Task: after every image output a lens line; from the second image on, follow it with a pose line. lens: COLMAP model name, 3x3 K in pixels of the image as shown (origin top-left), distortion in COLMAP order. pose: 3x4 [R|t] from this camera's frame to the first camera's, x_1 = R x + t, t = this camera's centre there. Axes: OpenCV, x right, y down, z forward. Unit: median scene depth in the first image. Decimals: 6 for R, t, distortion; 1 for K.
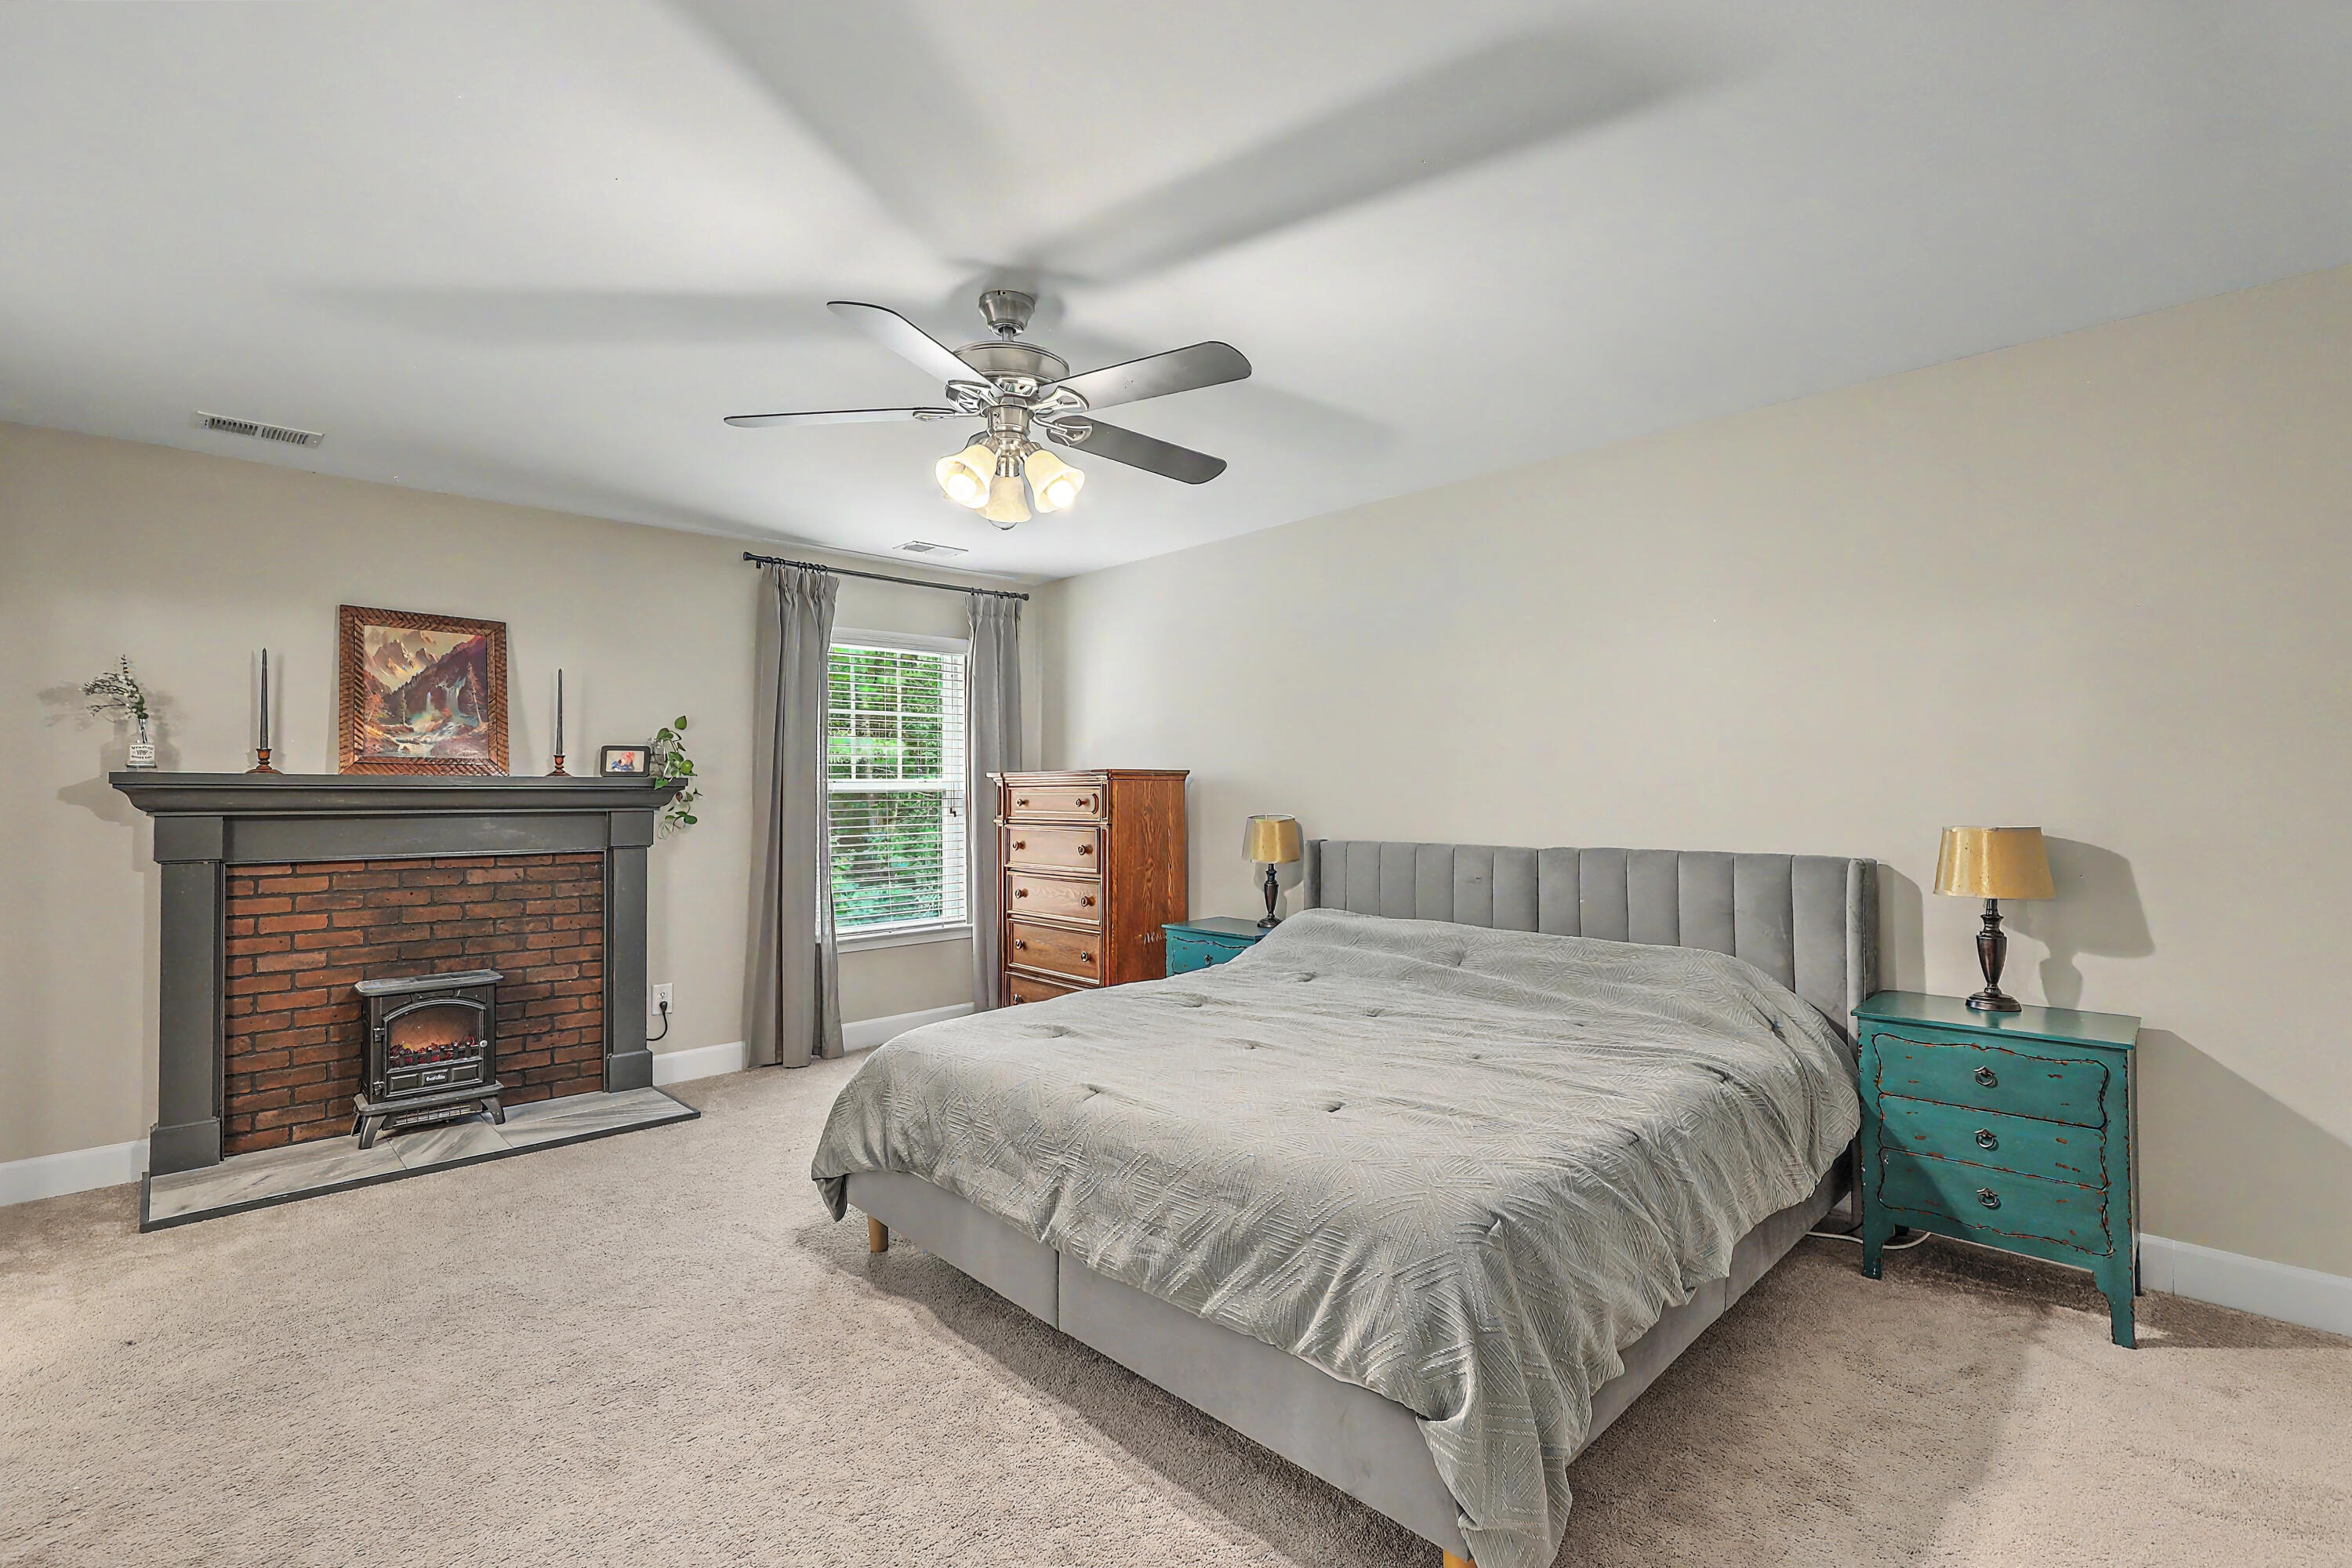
lens RADIAL K [[1081.9, 0, 1156.6], [0, 1081.9, 786.1], [0, 0, 1]] dist [0.001083, 0.000015]
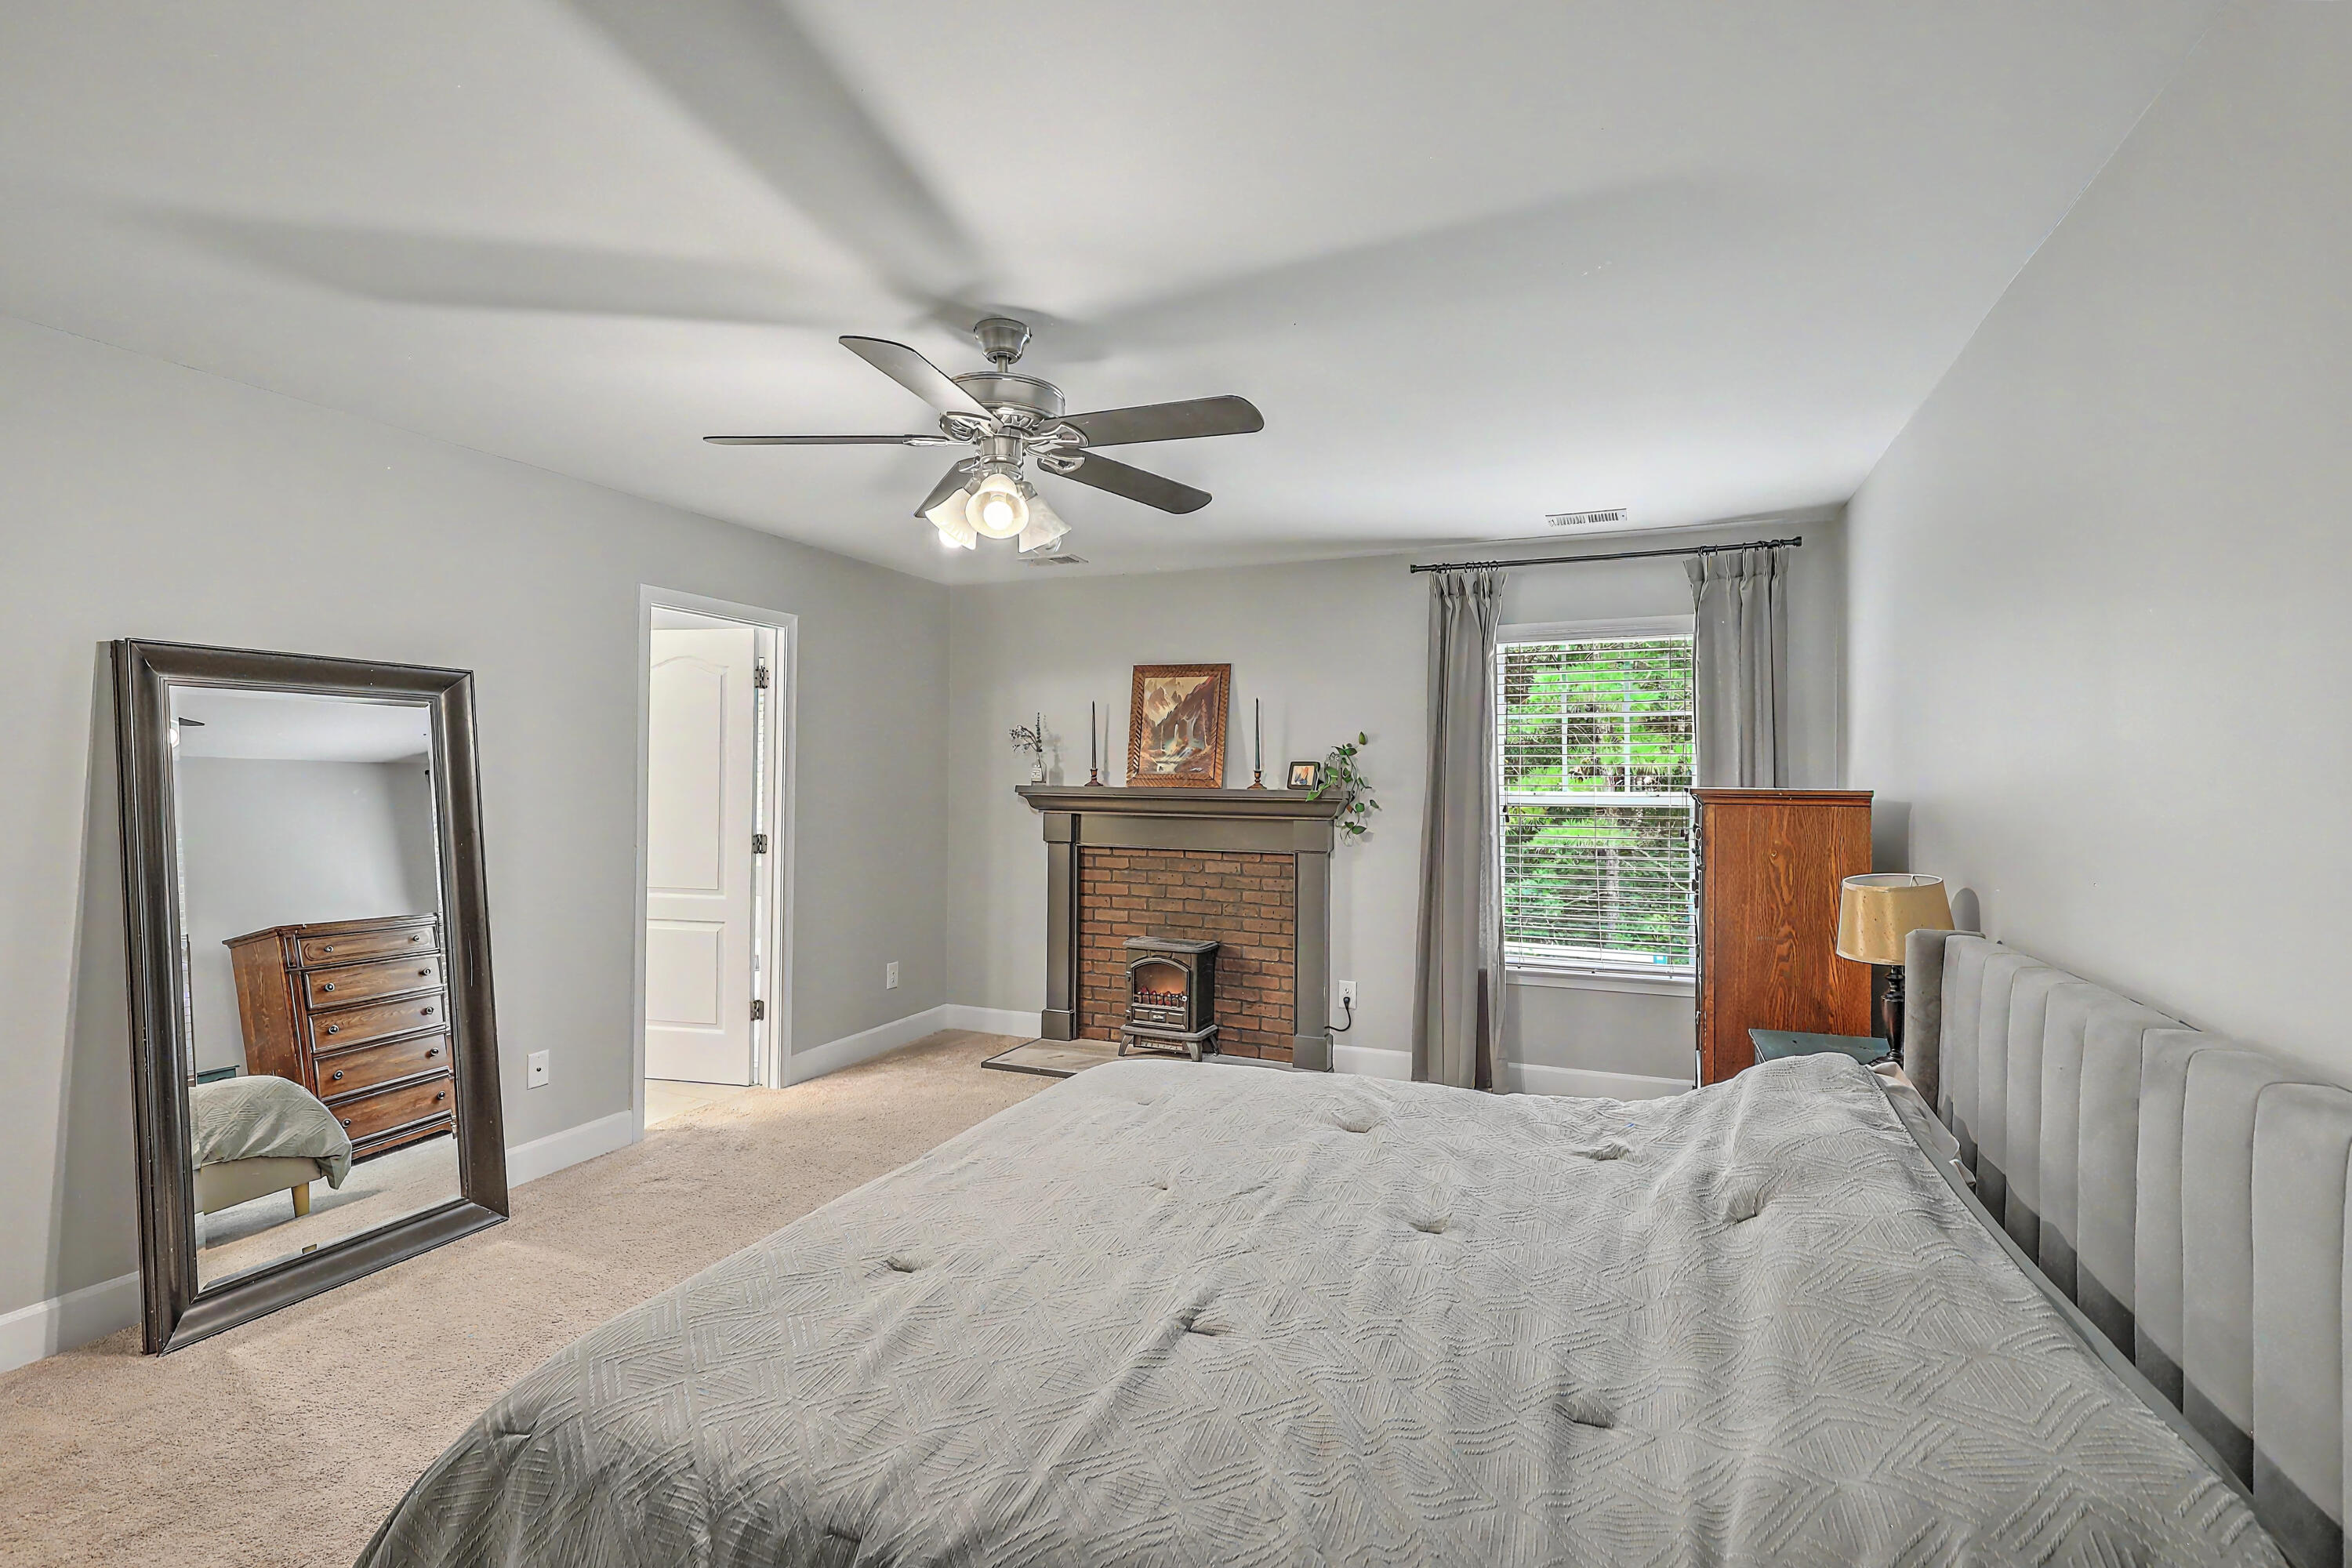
lens RADIAL K [[1081.9, 0, 1156.6], [0, 1081.9, 786.1], [0, 0, 1]] dist [0.001083, 0.000015]
pose [[0.396320, 0.004796, -0.918100, 0.521748], [-0.007684, 0.999969, 0.001907, -0.013432], [0.918080, 0.006299, 0.396345, 0.450578]]
